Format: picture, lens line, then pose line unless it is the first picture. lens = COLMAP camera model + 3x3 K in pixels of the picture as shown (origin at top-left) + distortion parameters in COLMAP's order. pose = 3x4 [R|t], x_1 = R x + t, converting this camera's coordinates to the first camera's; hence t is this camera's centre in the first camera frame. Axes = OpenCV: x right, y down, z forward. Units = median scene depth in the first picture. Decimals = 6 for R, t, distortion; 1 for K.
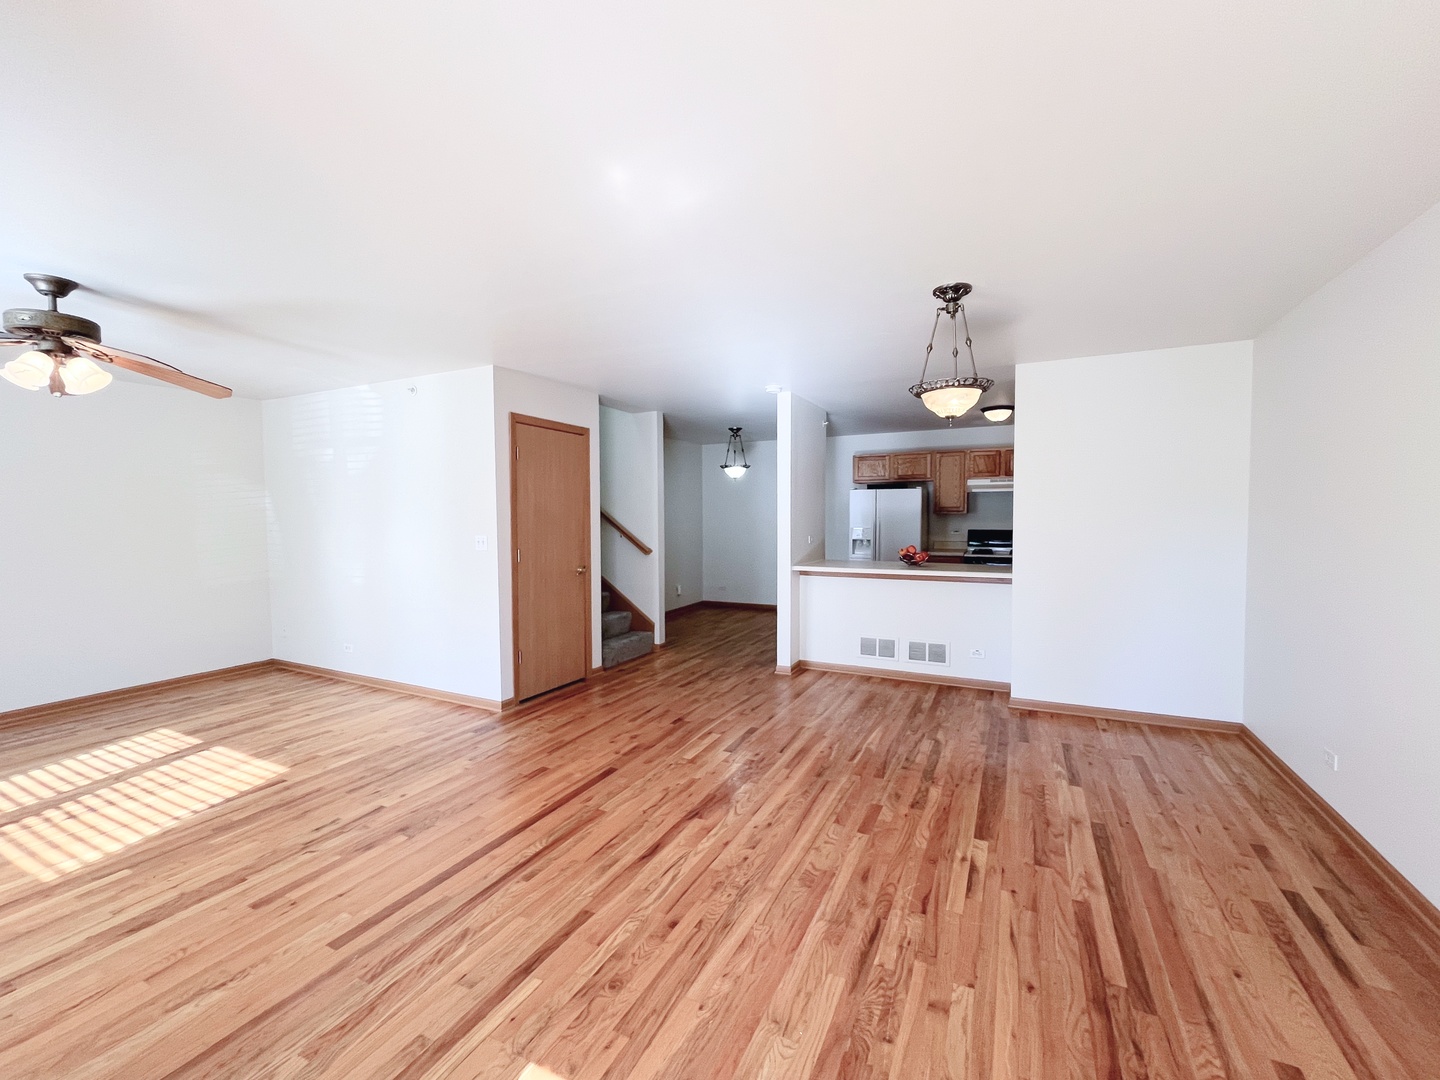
lens RADIAL K [[627.4, 0, 720.0], [0, 627.4, 540.0], [0, 0, 1]] dist [0.000246, 0.000099]
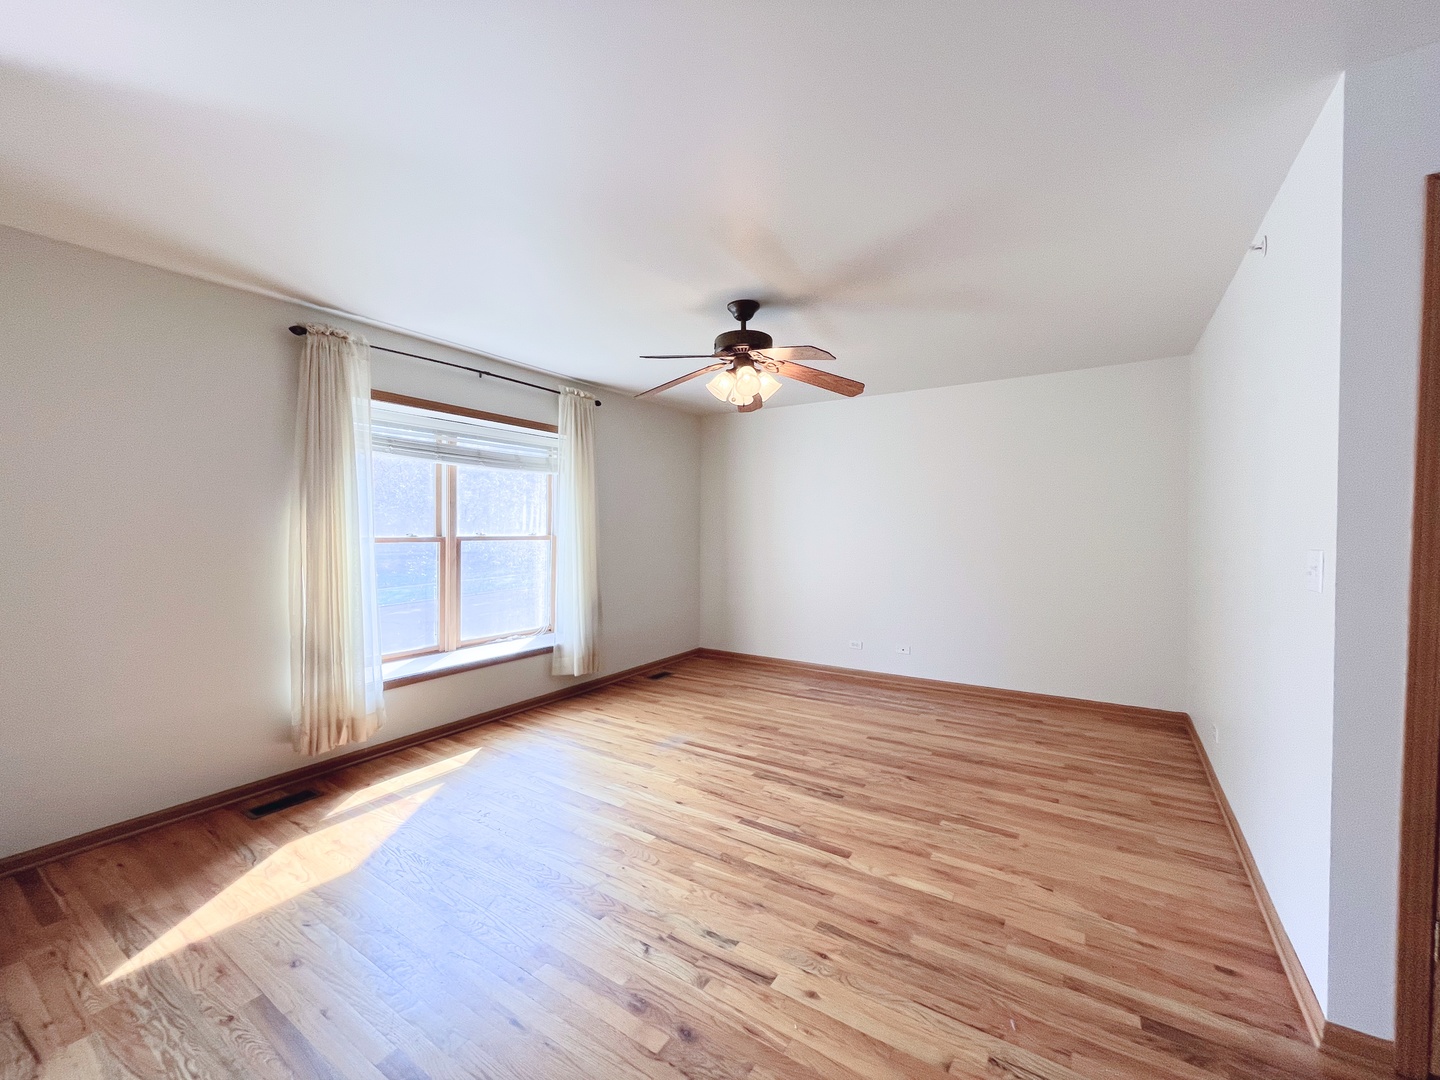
lens RADIAL K [[588.7, 0, 737.7], [0, 588.7, 544.5], [0, 0, 1]] dist [-0.001563, -0.000392]
pose [[-0.113137, 0.037396, -0.992875, 0.017416], [-0.041997, 0.998218, 0.042383, -0.019804], [0.992691, 0.046492, -0.111365, 0.938454]]
